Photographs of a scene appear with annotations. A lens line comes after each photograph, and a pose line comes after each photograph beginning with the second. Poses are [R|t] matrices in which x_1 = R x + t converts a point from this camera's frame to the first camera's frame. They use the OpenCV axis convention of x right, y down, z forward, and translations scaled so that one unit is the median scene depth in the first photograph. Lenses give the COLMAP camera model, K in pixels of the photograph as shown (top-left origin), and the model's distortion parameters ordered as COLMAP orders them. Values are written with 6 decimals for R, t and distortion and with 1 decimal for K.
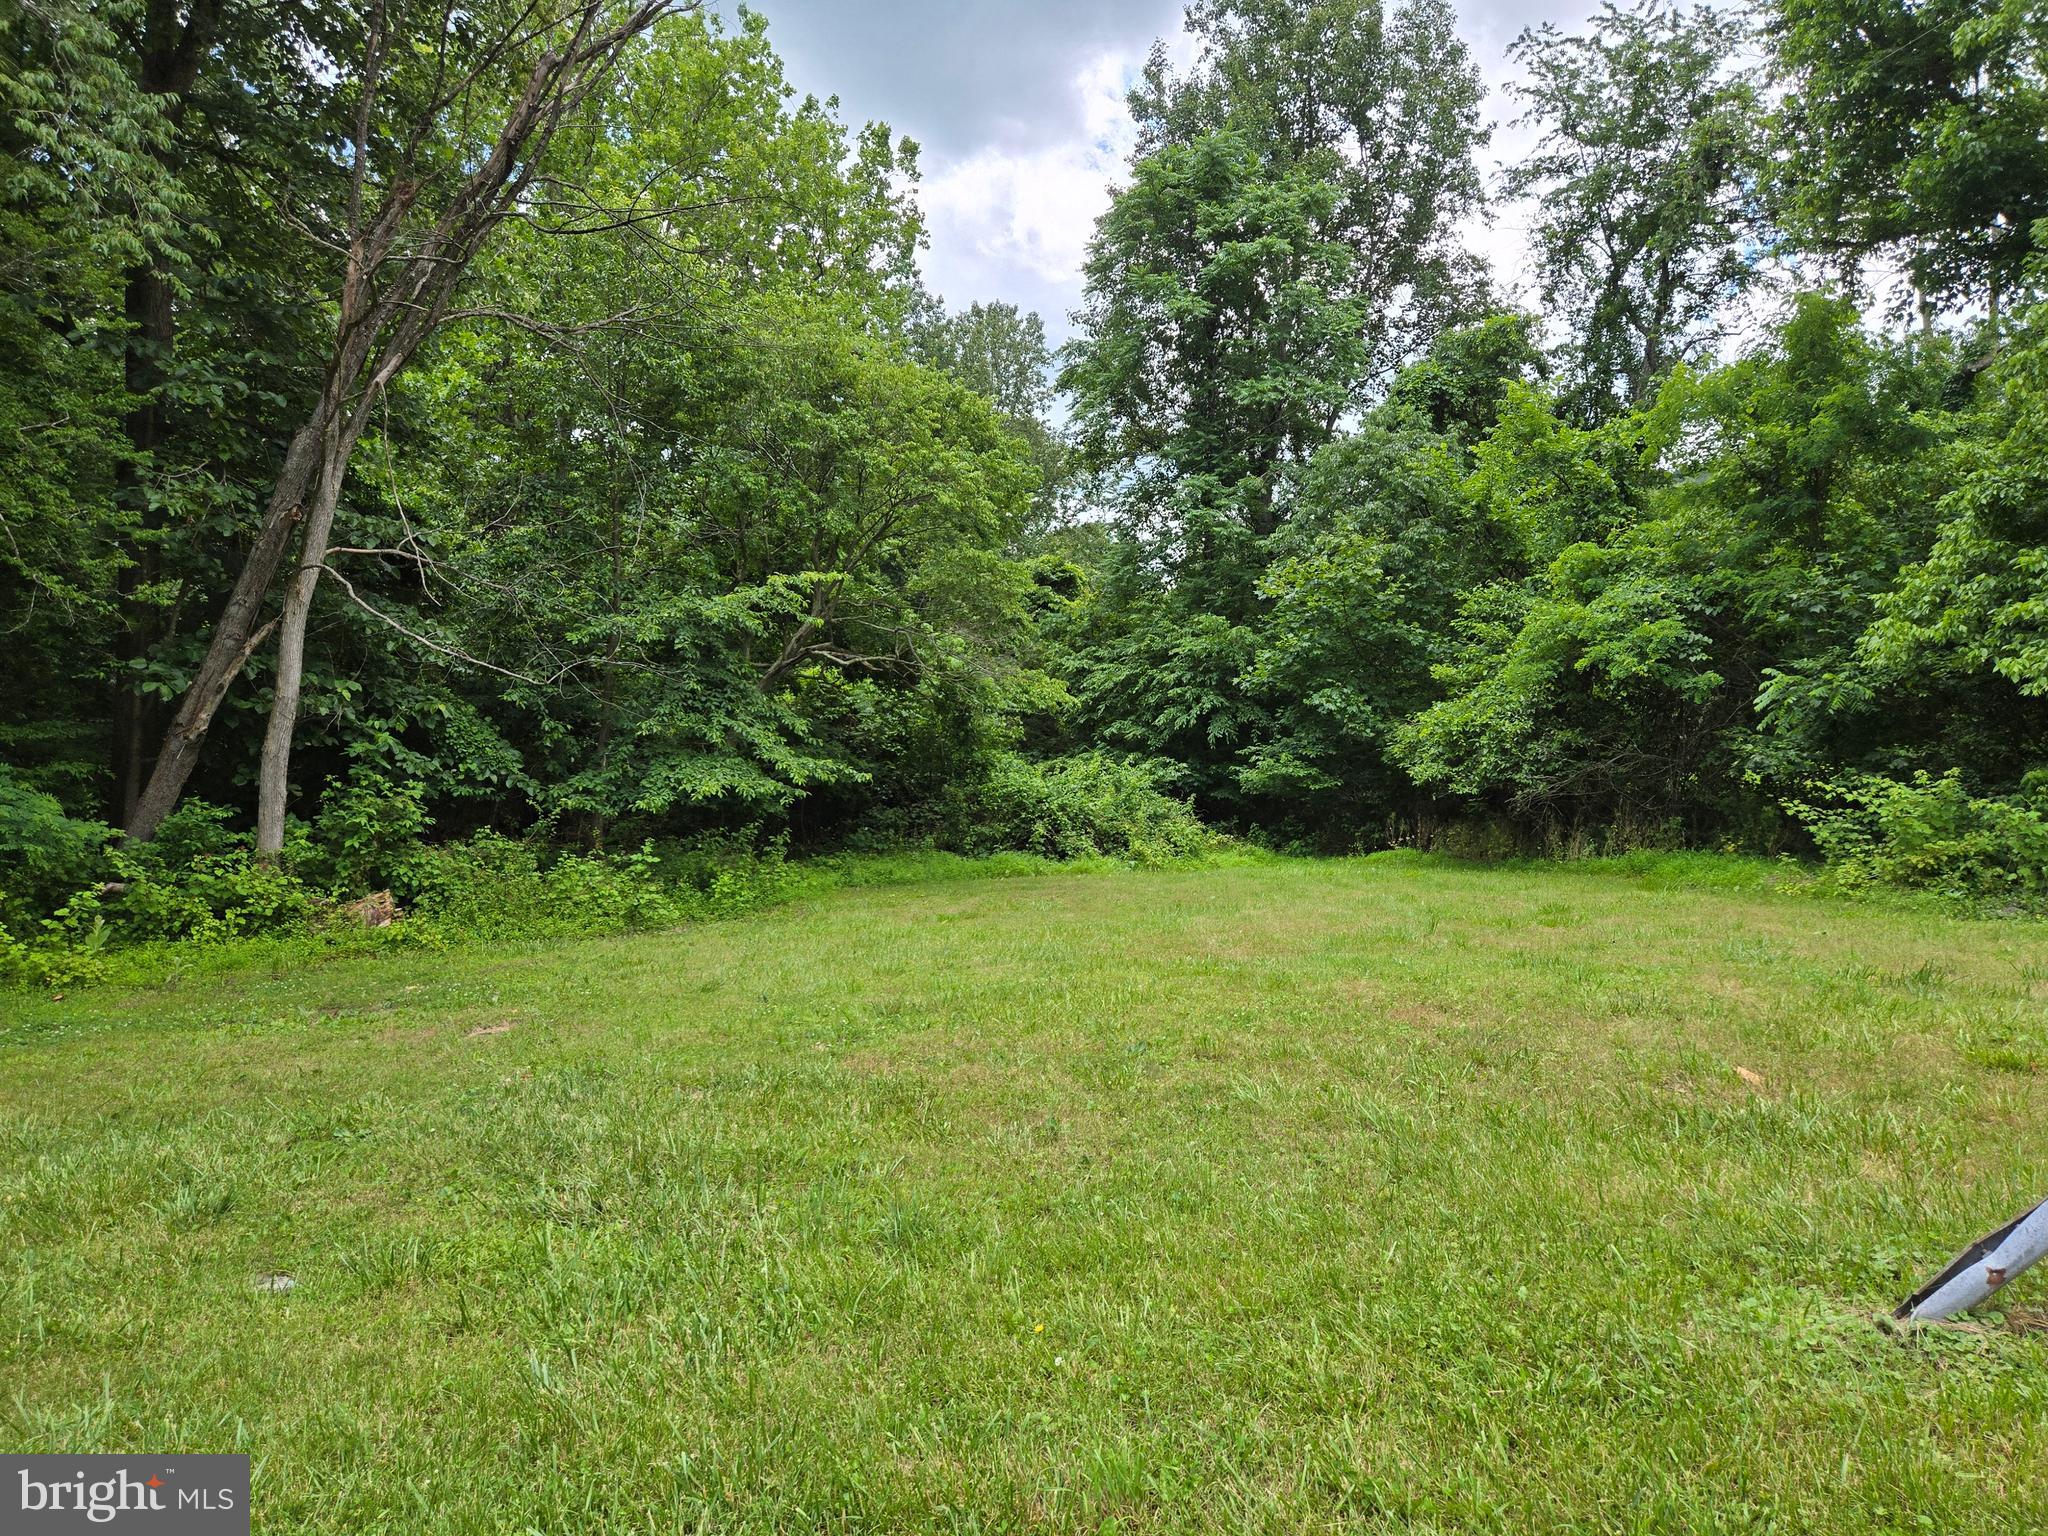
lens RADIAL K [[1374.6, 0, 1026.1], [0, 1374.6, 763.2], [0, 0, 1]] dist [-0.000831, -0.000084]
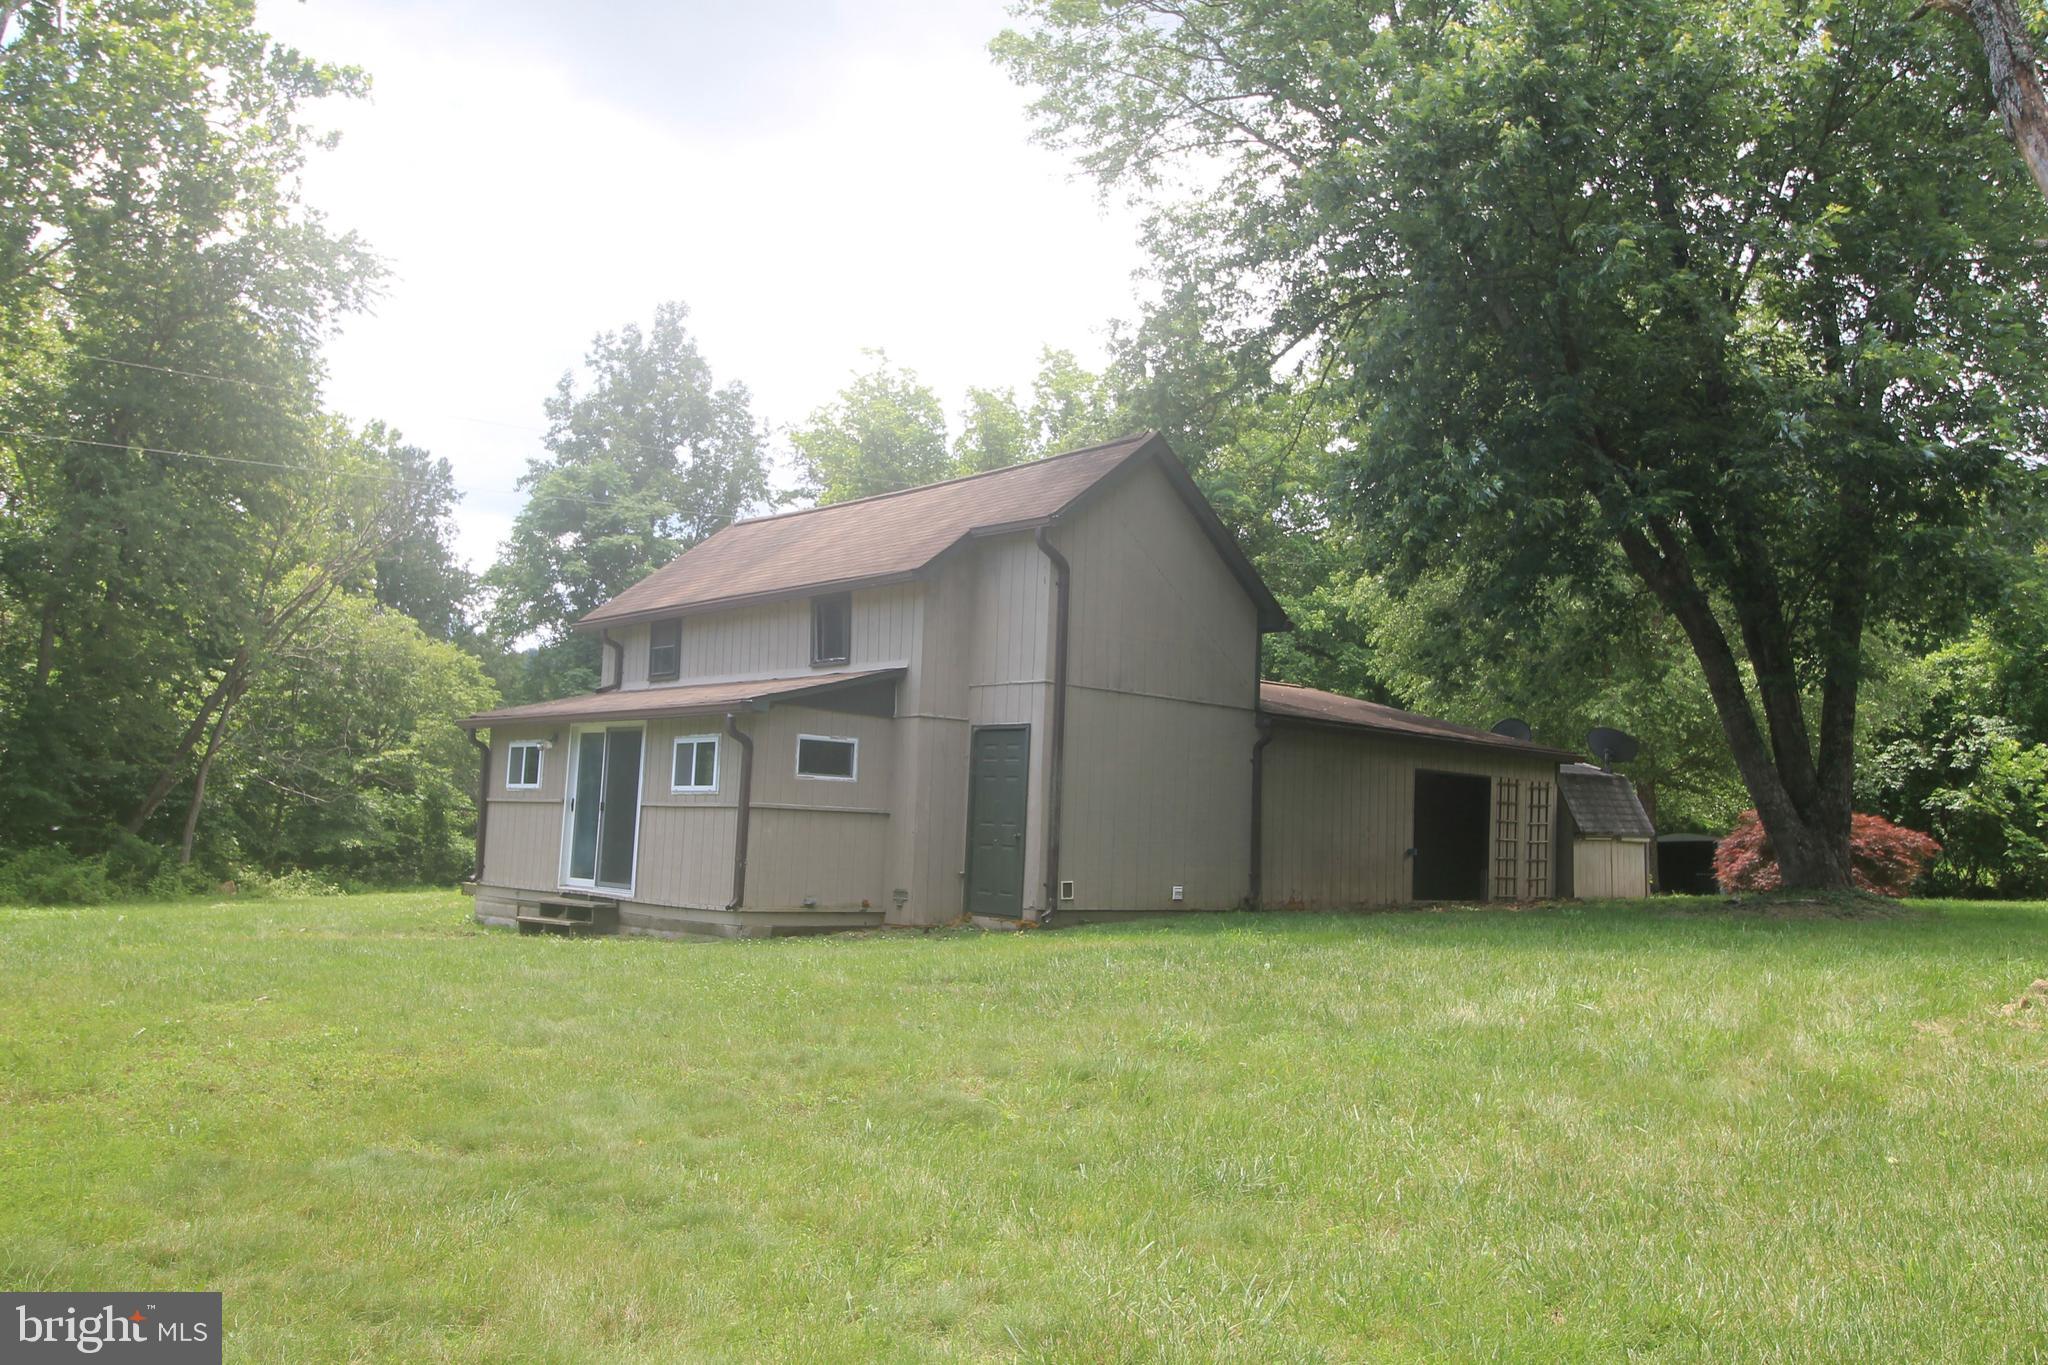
lens RADIAL K [[1651.8, 0, 1028.7], [0, 1651.8, 682.4], [0, 0, 1]] dist [0.013234, 0.002396]
pose [[0.922180, 0.061115, 0.381901, -0.112657], [-0.021558, 0.994024, -0.107015, 0.008632], [-0.386159, 0.090454, 0.917987, -0.860690]]
